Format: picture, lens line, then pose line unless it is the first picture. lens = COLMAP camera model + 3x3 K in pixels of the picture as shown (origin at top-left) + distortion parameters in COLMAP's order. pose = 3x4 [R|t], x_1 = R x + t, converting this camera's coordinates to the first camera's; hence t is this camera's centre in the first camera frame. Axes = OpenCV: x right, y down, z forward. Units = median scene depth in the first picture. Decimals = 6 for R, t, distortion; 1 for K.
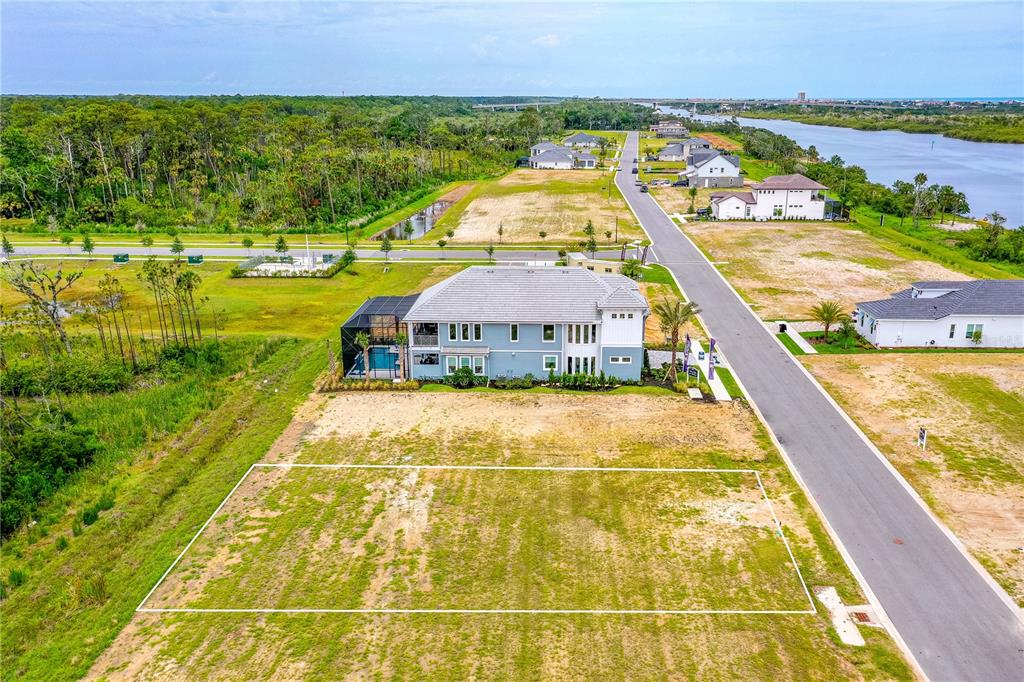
lens RADIAL K [[842.7, 0, 532.9], [0, 842.7, 341.4], [0, 0, 1]] dist [0.010719, 0.008249]
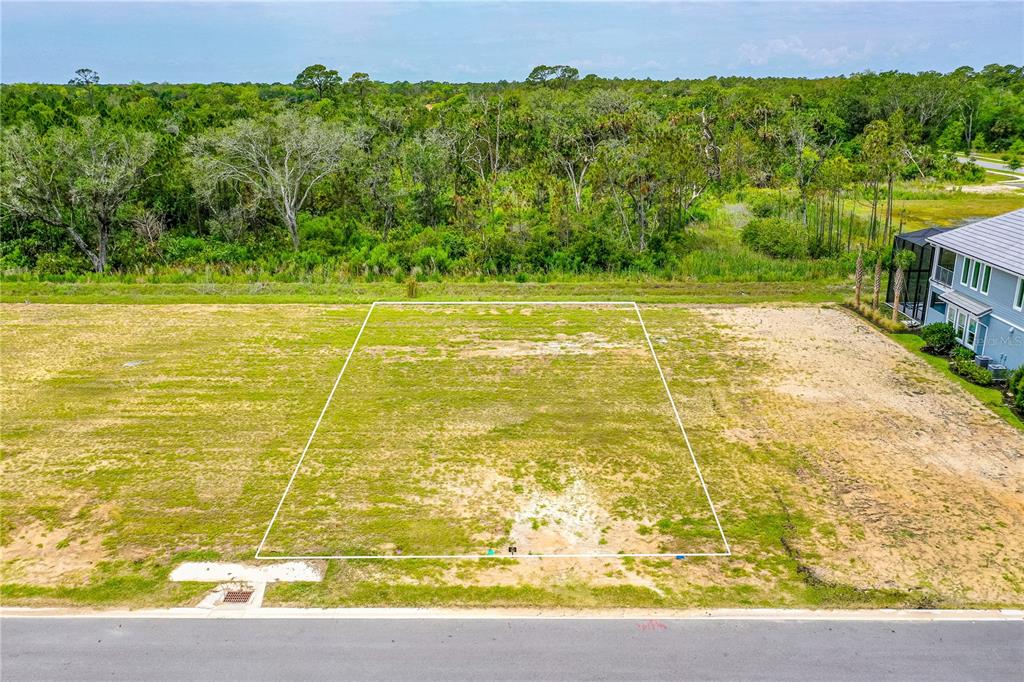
lens RADIAL K [[827.5, 0, 512.0], [0, 827.5, 341.0], [0, 0, 1]] dist [0.010680, 0.006549]
pose [[0.014501, 0.293530, -0.955840, 0.671596], [-0.274025, 0.920508, 0.278523, -0.055864], [0.961613, 0.257885, 0.093783, 0.789469]]
